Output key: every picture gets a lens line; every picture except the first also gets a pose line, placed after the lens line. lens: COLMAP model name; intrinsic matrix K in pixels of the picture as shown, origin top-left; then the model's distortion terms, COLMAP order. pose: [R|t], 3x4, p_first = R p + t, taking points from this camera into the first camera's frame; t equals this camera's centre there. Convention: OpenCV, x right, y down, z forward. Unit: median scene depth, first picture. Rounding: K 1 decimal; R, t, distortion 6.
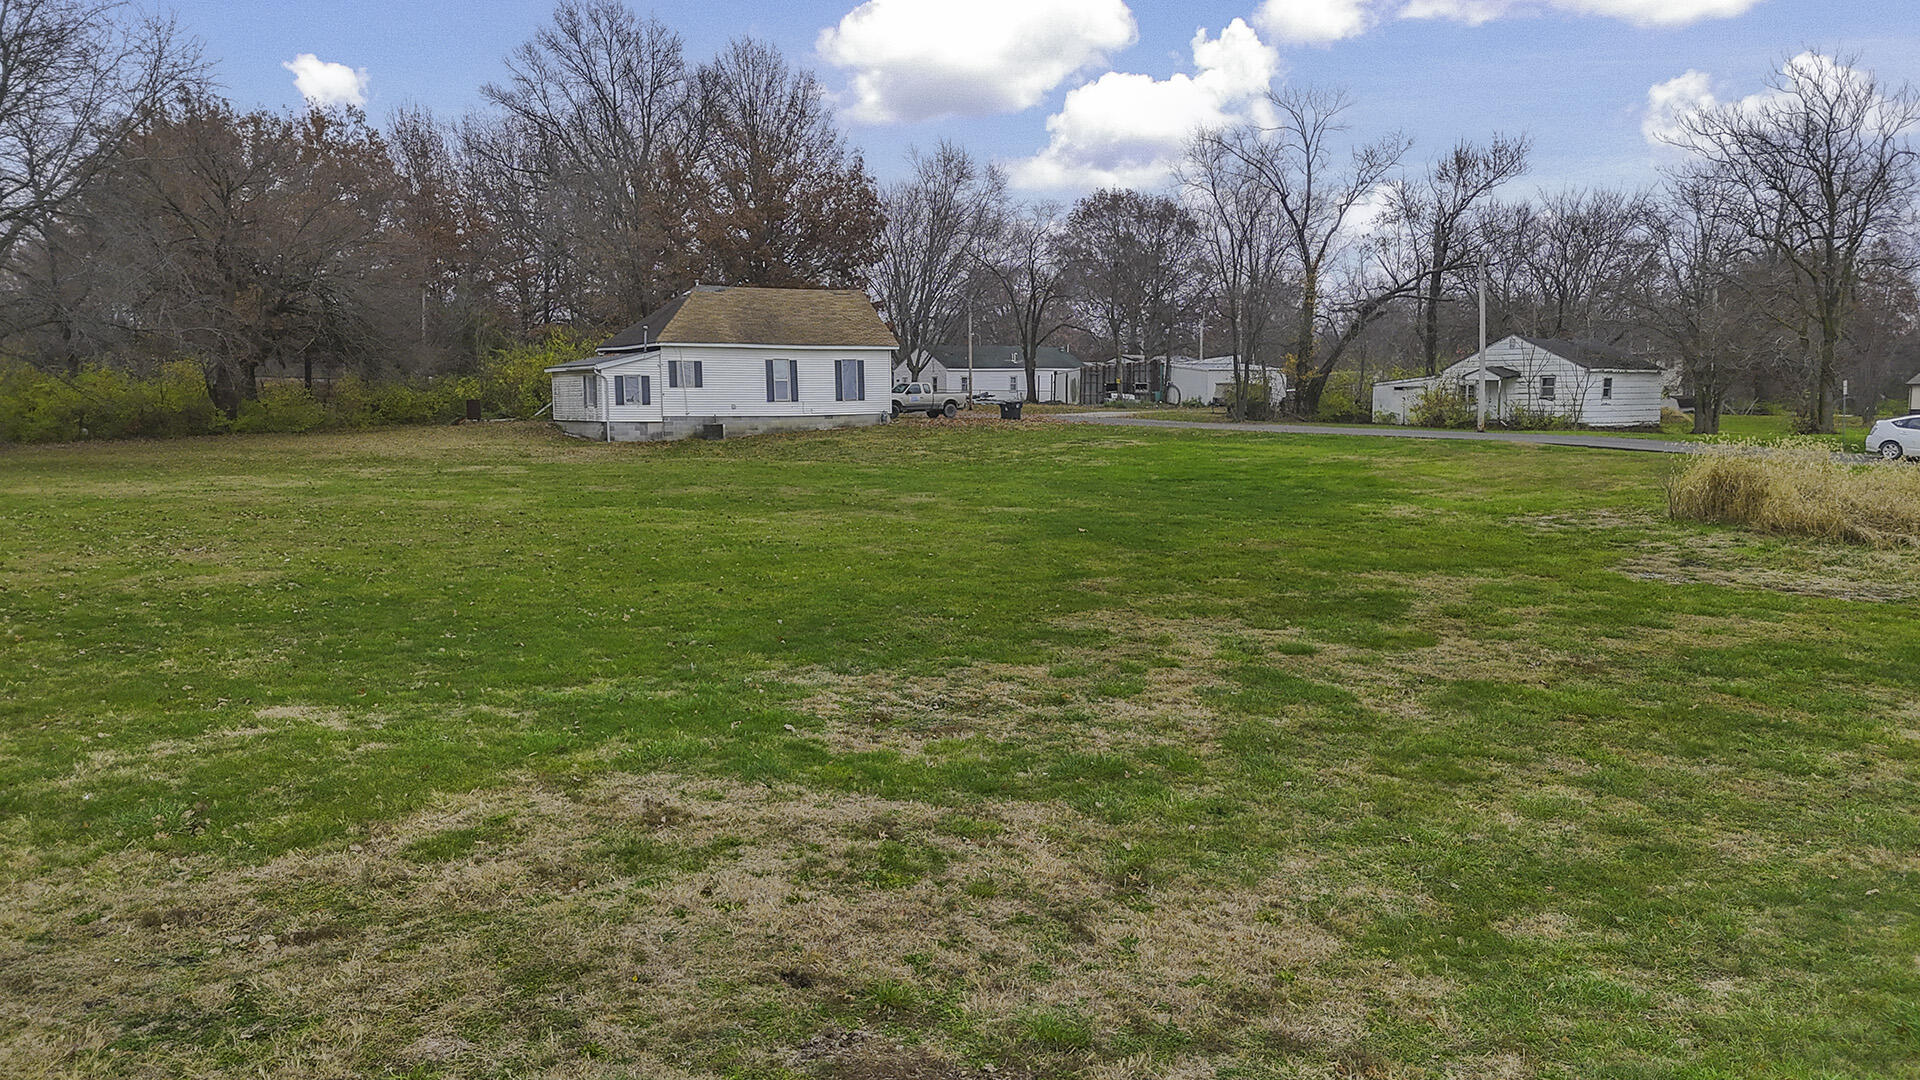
lens RADIAL K [[1402.9, 0, 947.2], [0, 1402.9, 542.8], [0, 0, 1]] dist [0.087201, -0.048968]
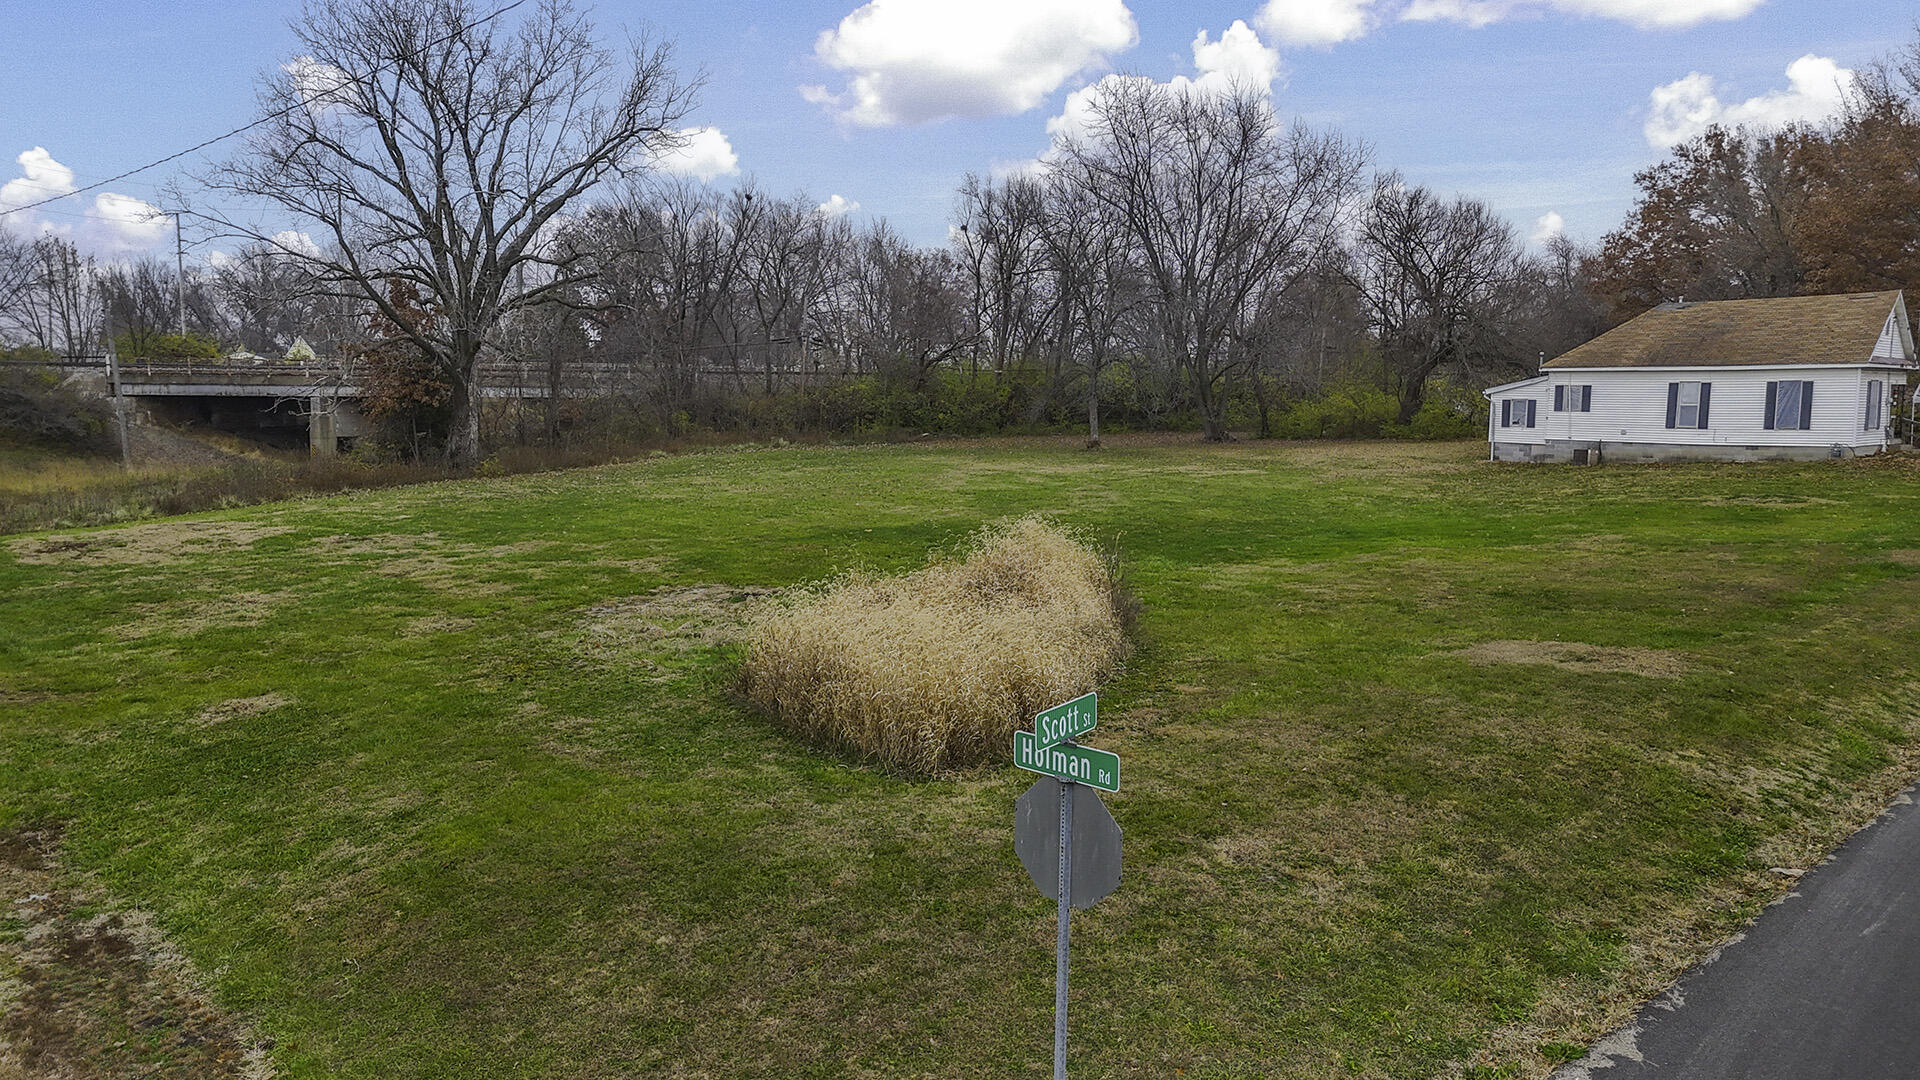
lens RADIAL K [[1402.9, 0, 961.8], [0, 1402.9, 548.2], [0, 0, 1]] dist [0.087201, -0.048968]
pose [[0.167155, 0.121439, -0.978423, 0.746410], [-0.104742, 0.988957, 0.104853, -0.074469], [0.980351, 0.084956, 0.178029, 0.397849]]
